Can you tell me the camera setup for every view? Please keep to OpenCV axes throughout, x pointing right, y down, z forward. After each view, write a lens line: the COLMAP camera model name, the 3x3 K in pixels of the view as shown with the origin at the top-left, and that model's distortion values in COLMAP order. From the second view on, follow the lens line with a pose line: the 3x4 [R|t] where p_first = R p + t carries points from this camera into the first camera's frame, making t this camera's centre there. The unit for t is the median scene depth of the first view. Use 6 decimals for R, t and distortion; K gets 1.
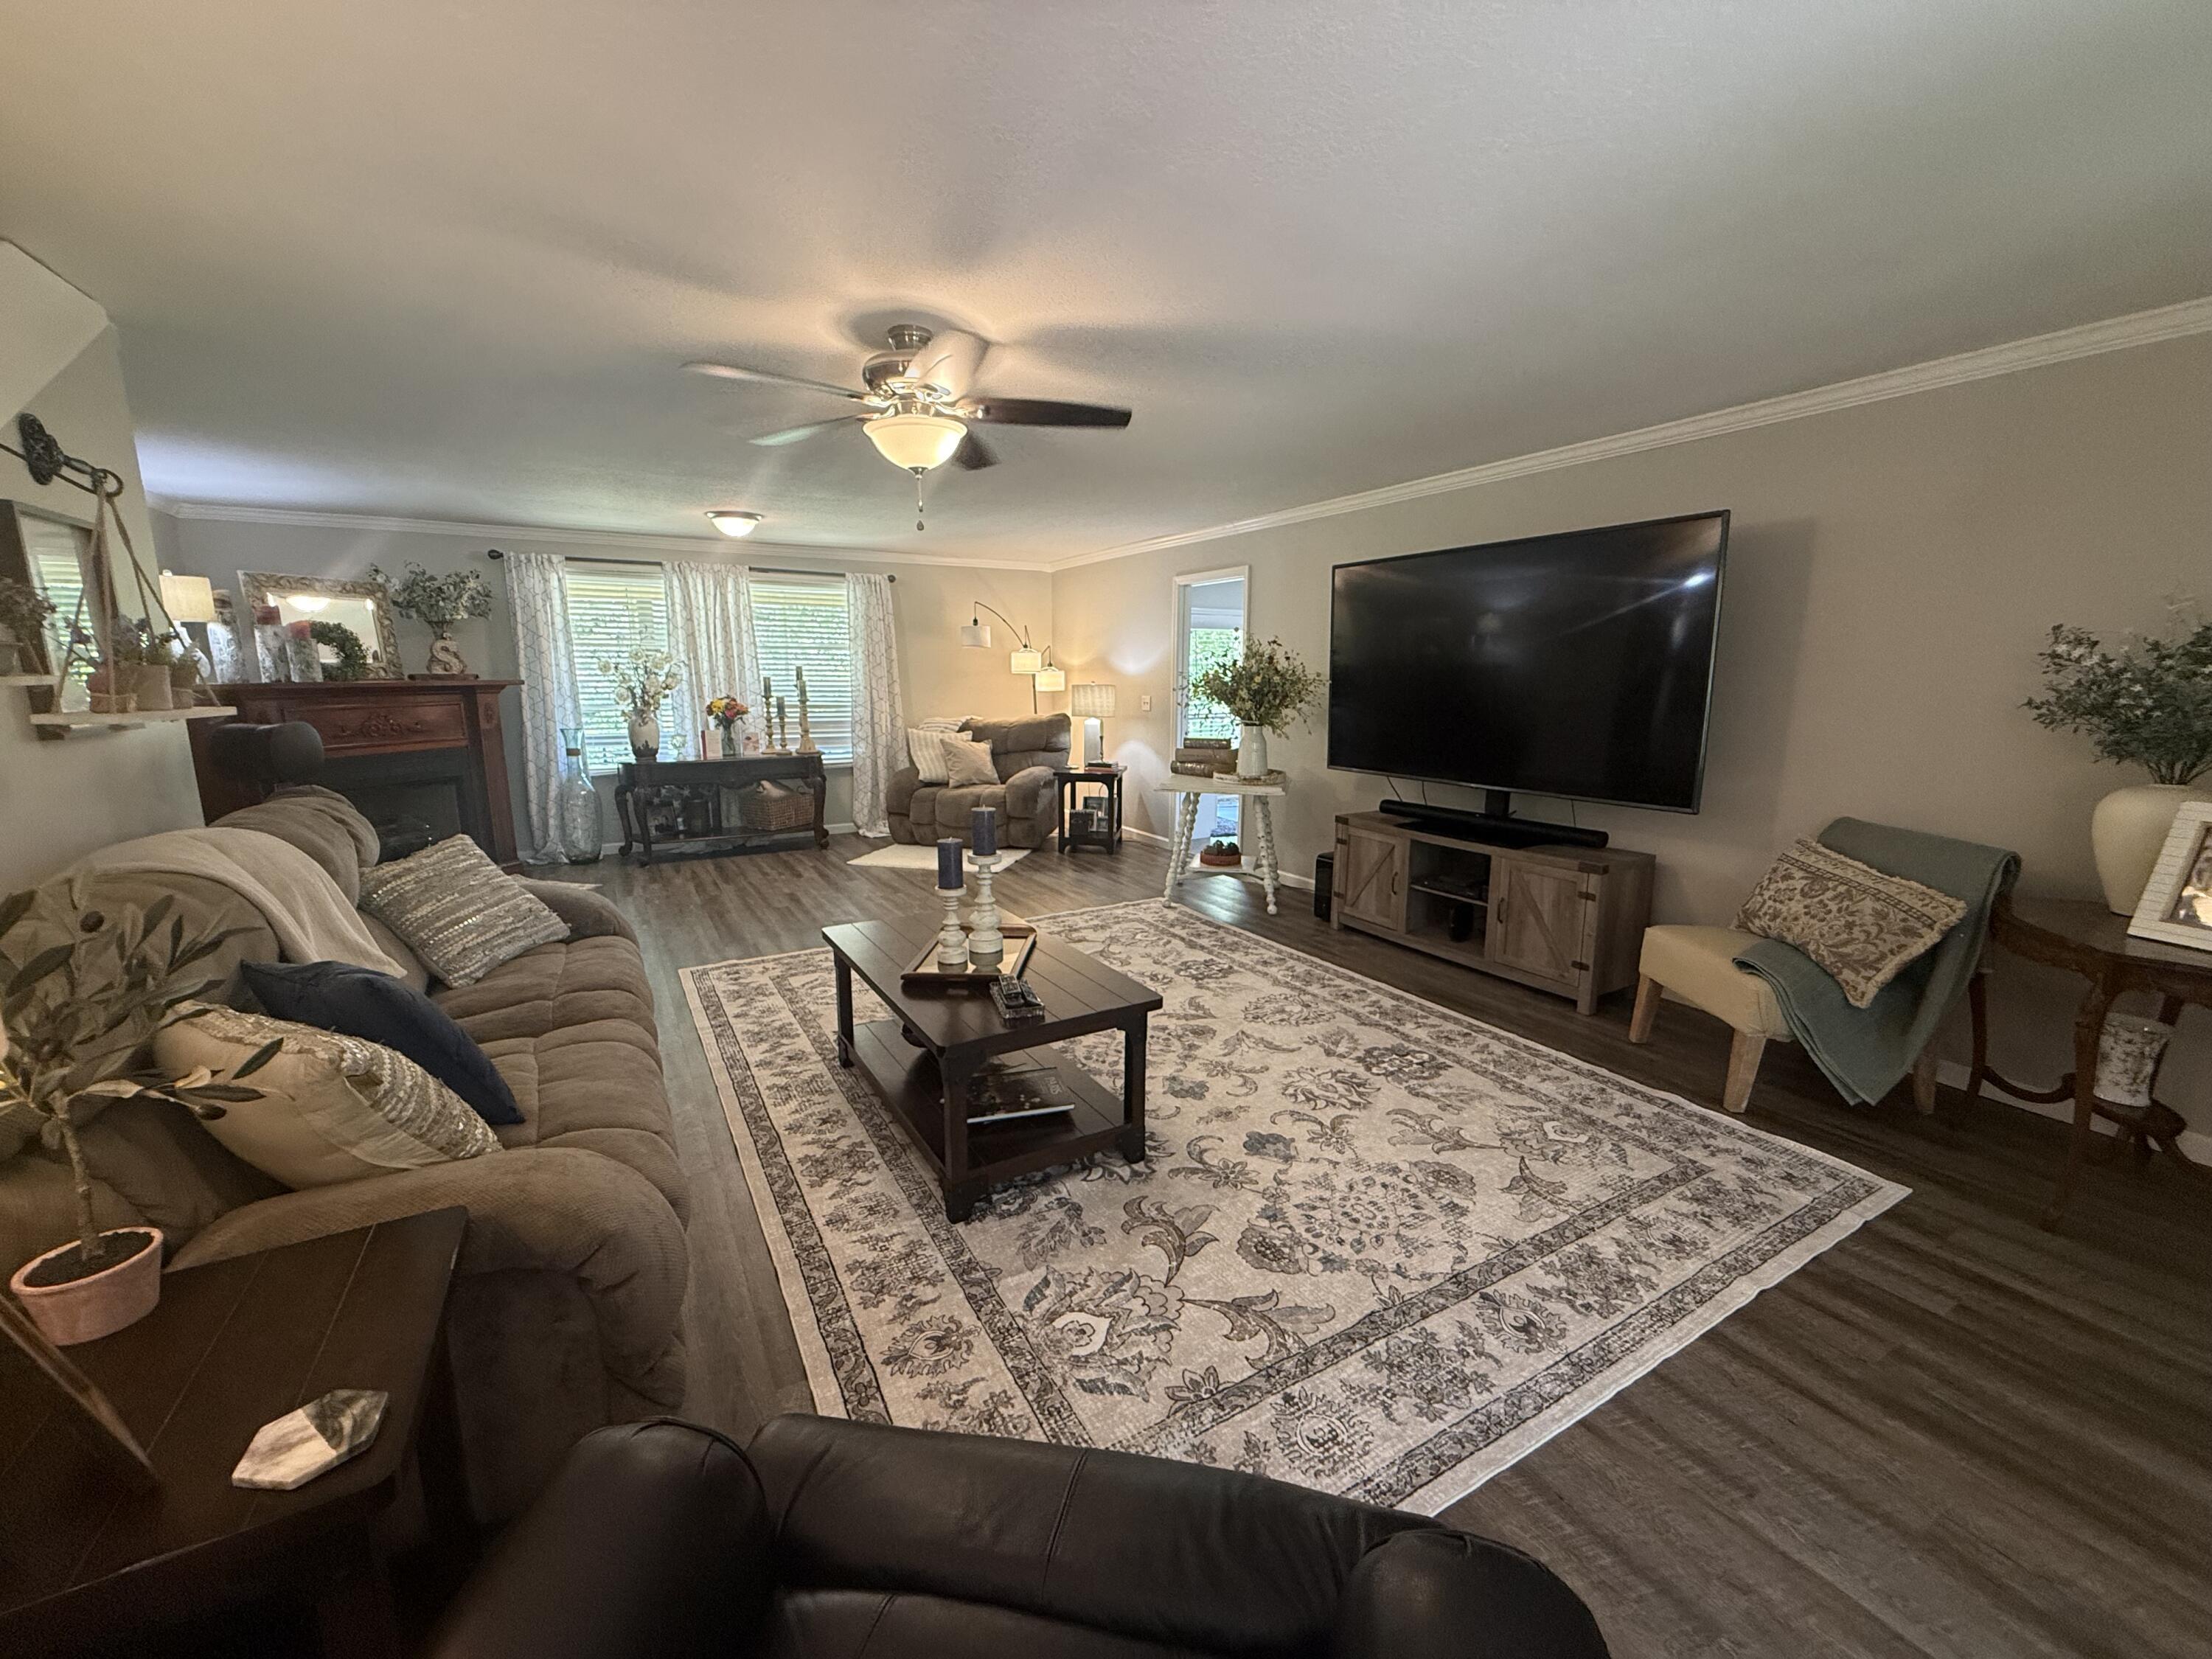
lens RADIAL K [[881.1, 0, 1101.5], [0, 881.1, 829.3], [0, 0, 1]] dist [-0.000588, 0.000183]
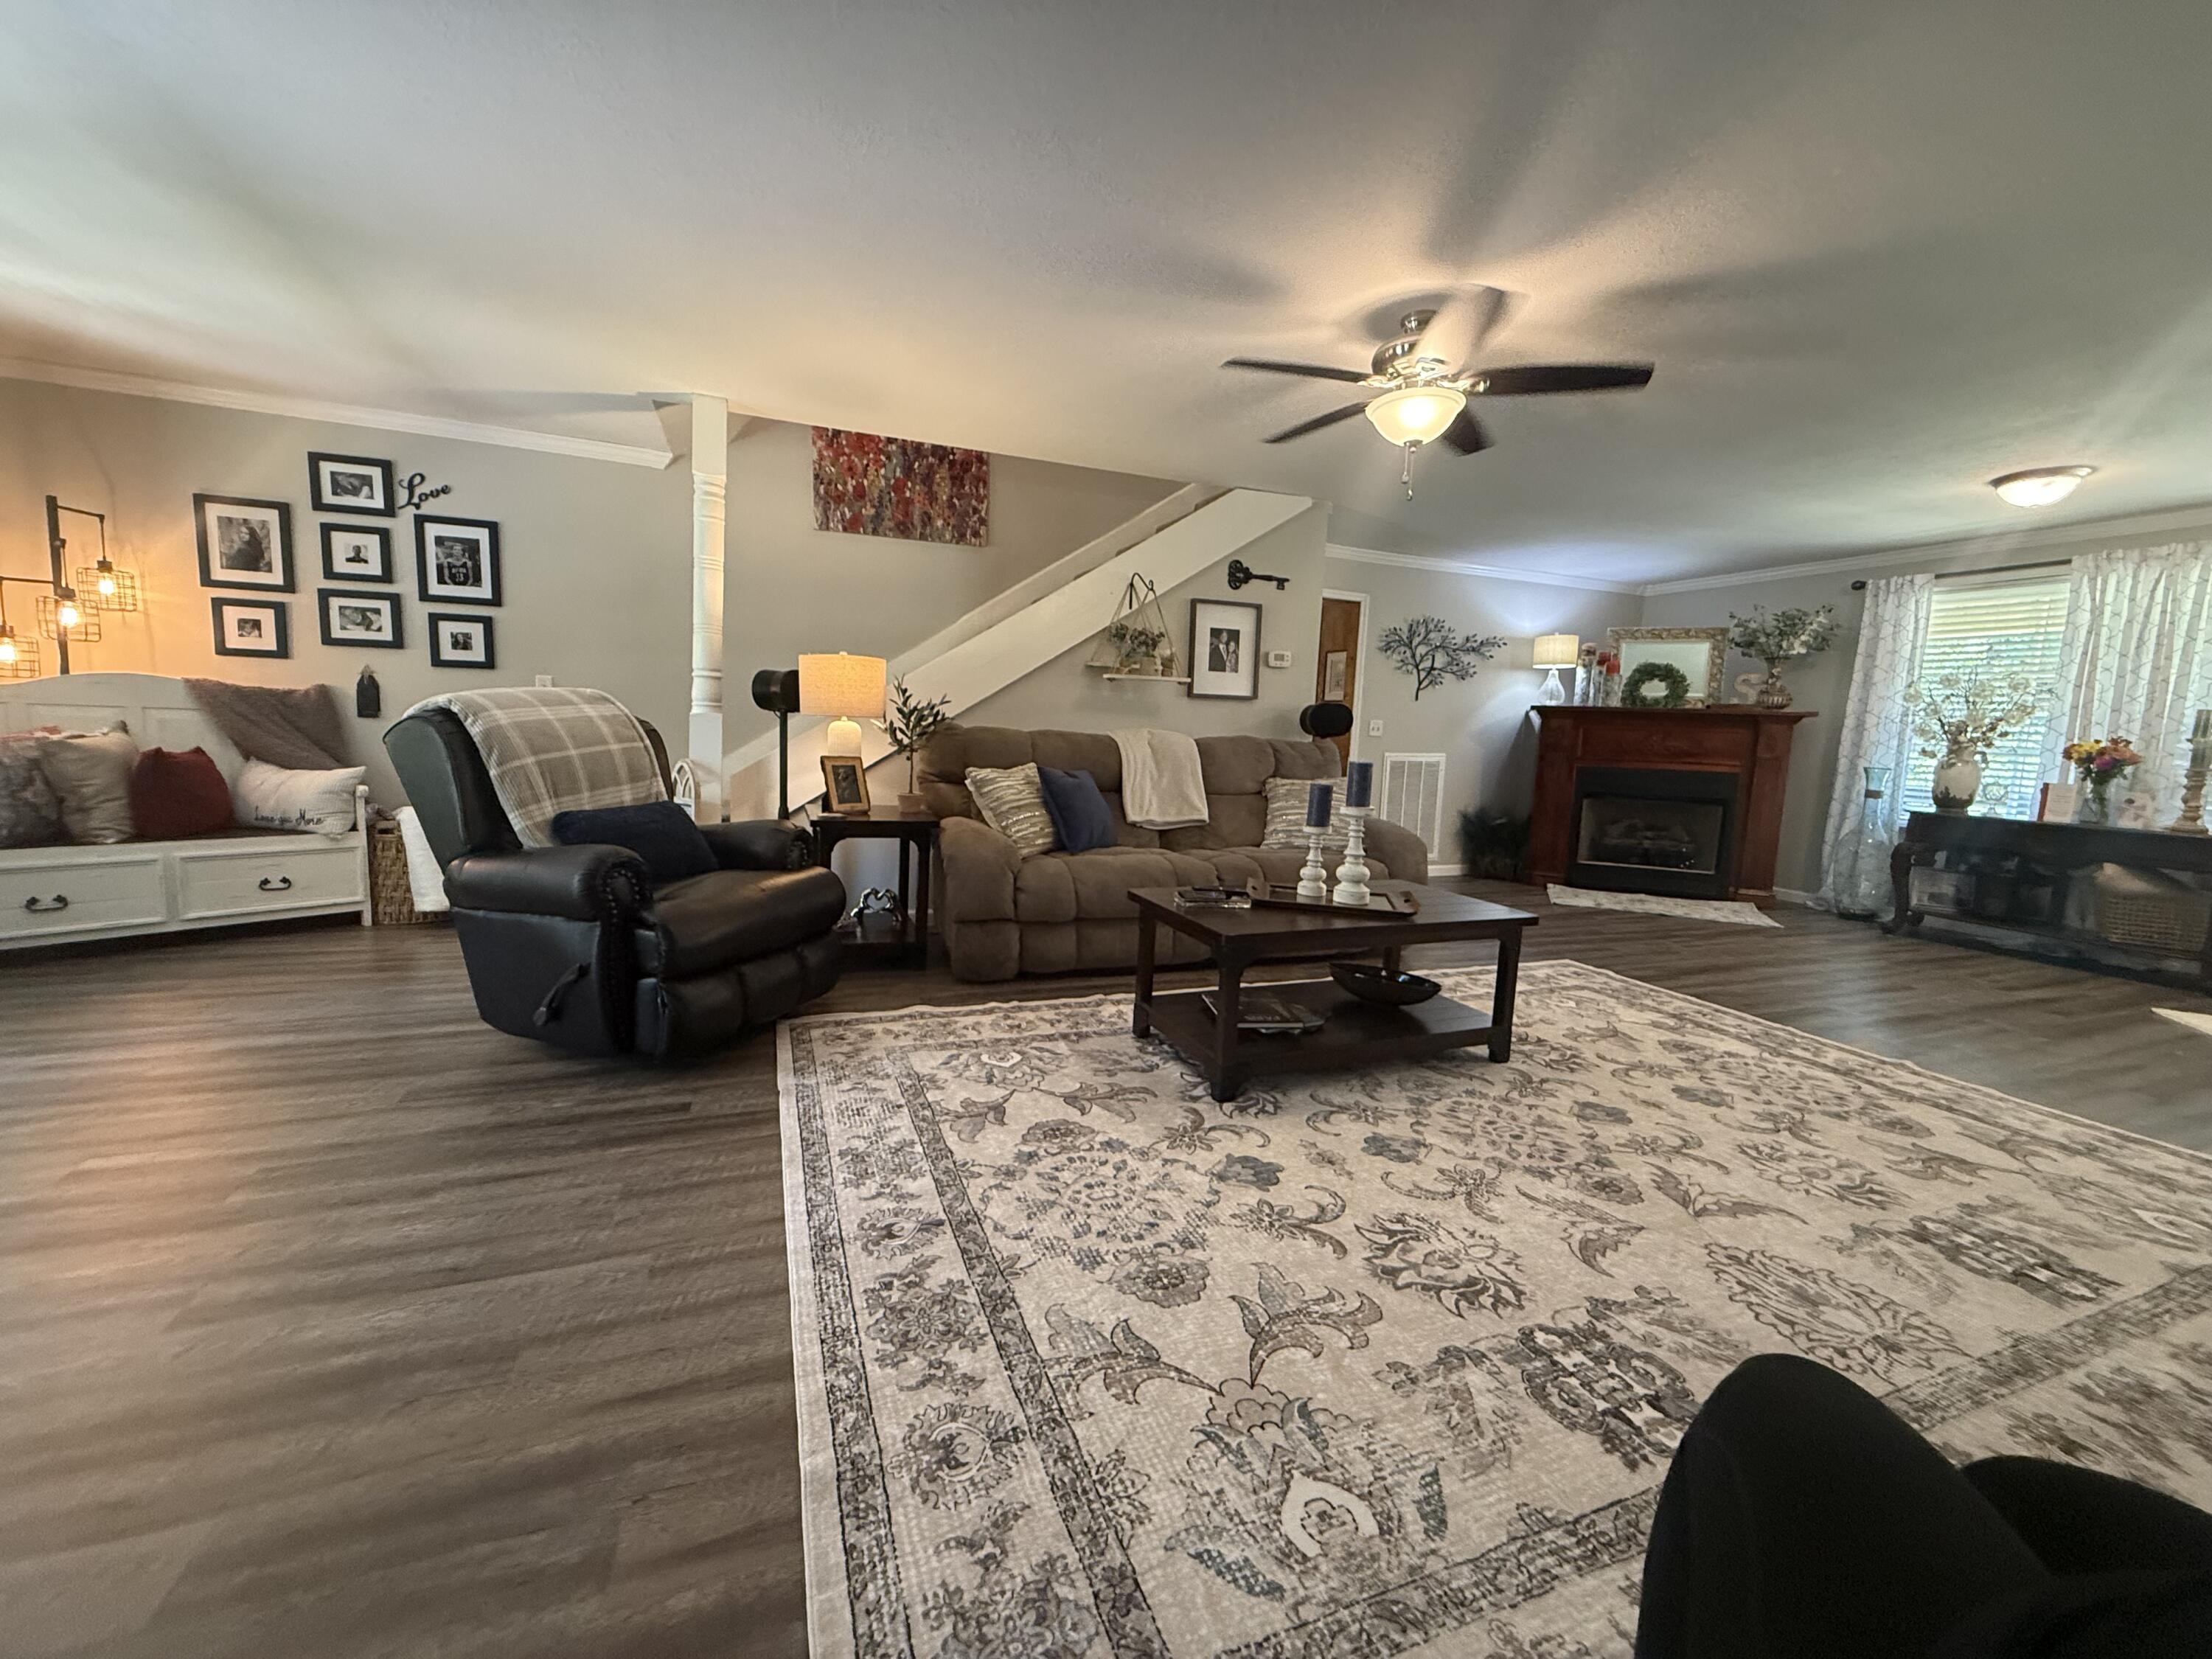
lens RADIAL K [[881.1, 0, 1101.5], [0, 881.1, 829.3], [0, 0, 1]] dist [-0.000588, 0.000183]
pose [[-0.147893, 0.107823, -0.983108, 0.634809], [-0.213054, 0.967227, 0.138132, -0.016738], [0.965782, 0.229884, -0.120074, 0.586610]]
